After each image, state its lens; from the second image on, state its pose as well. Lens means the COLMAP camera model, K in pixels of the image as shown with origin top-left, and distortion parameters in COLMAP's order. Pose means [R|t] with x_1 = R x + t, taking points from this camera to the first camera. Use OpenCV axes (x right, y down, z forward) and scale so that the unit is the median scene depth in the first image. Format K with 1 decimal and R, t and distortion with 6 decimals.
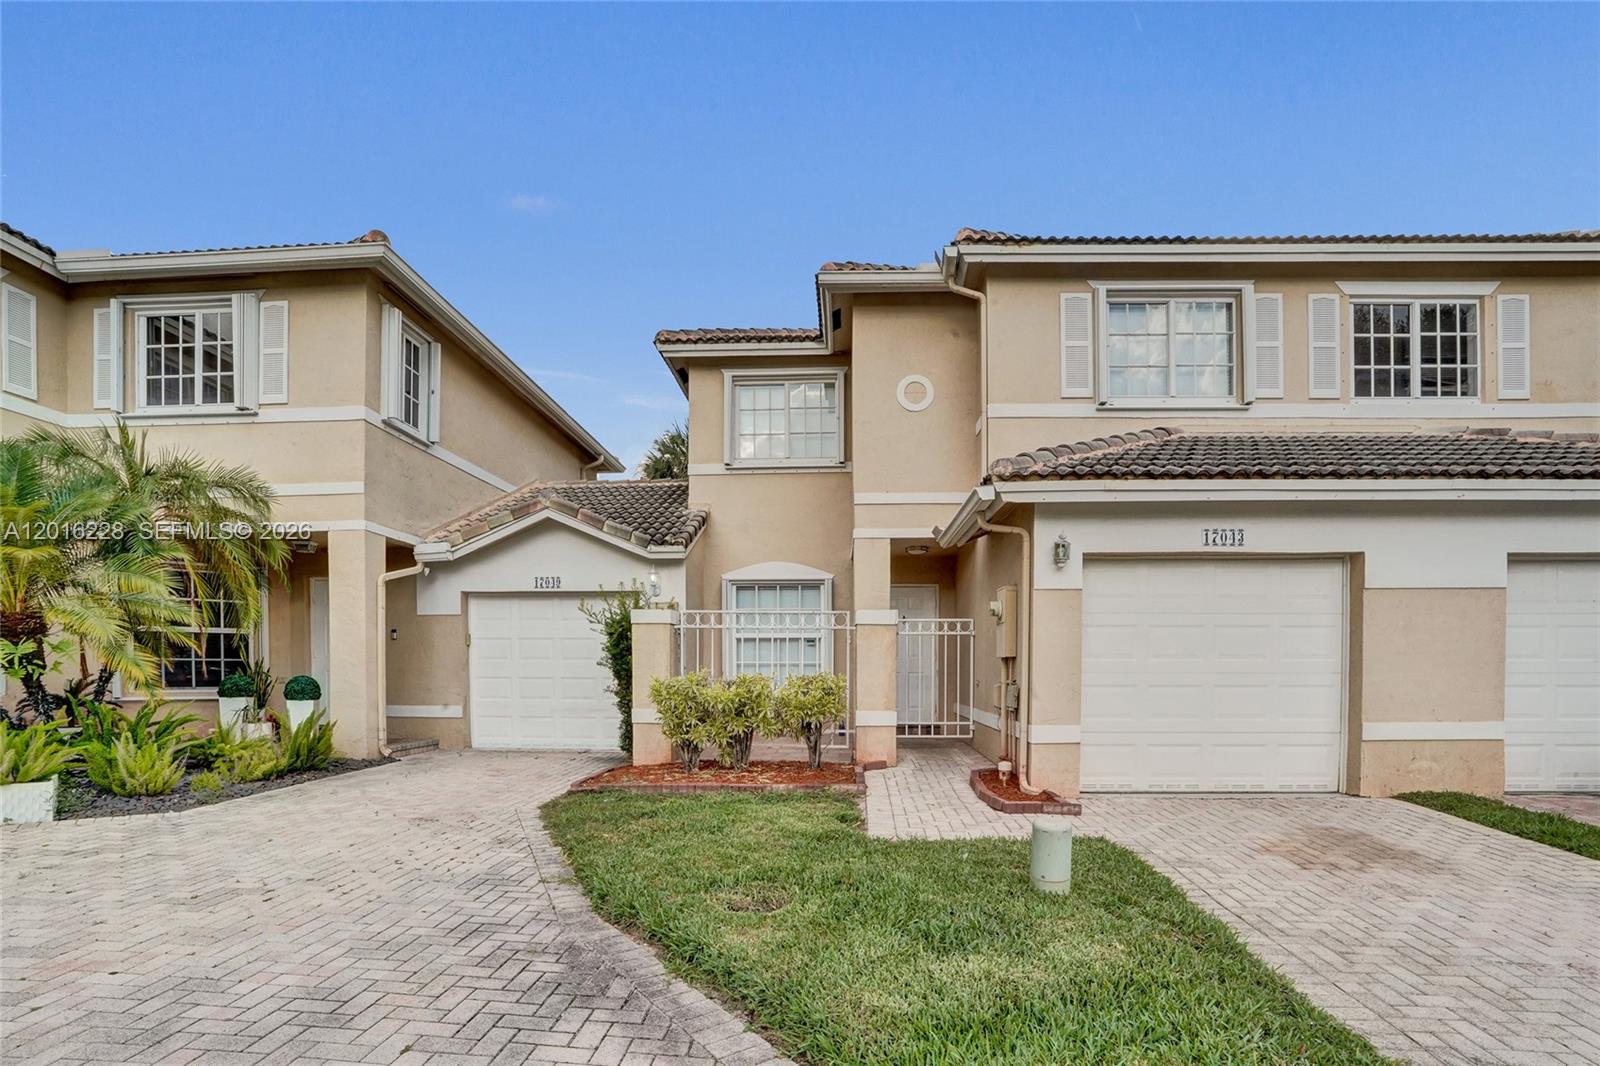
lens RADIAL K [[747.6, 0, 816.3], [0, 747.6, 661.1], [0, 0, 1]] dist [-0.071360, 0.023682]
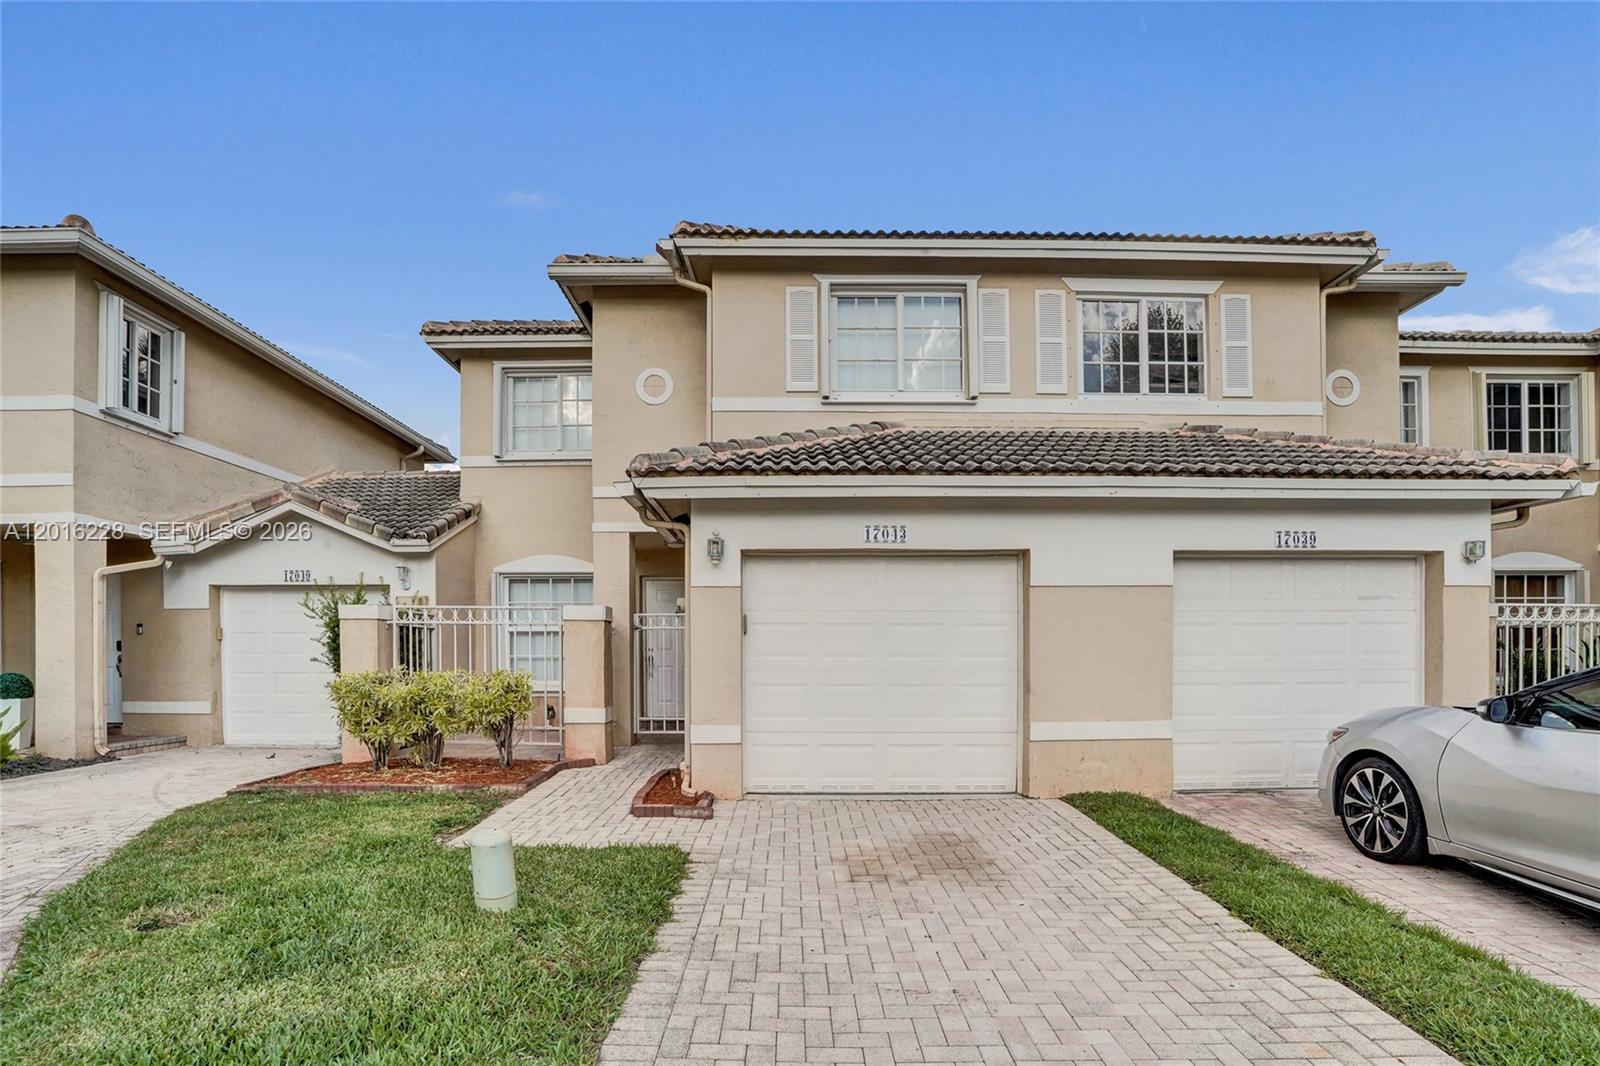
lens RADIAL K [[747.6, 0, 762.8], [0, 747.6, 639.2], [0, 0, 1]] dist [-0.071360, 0.023682]
pose [[0.999028, 0.000364, 0.044088, 0.262344], [0.000281, 0.999893, -0.014624, -0.009843], [-0.044088, 0.014622, 0.998921, 0.008084]]
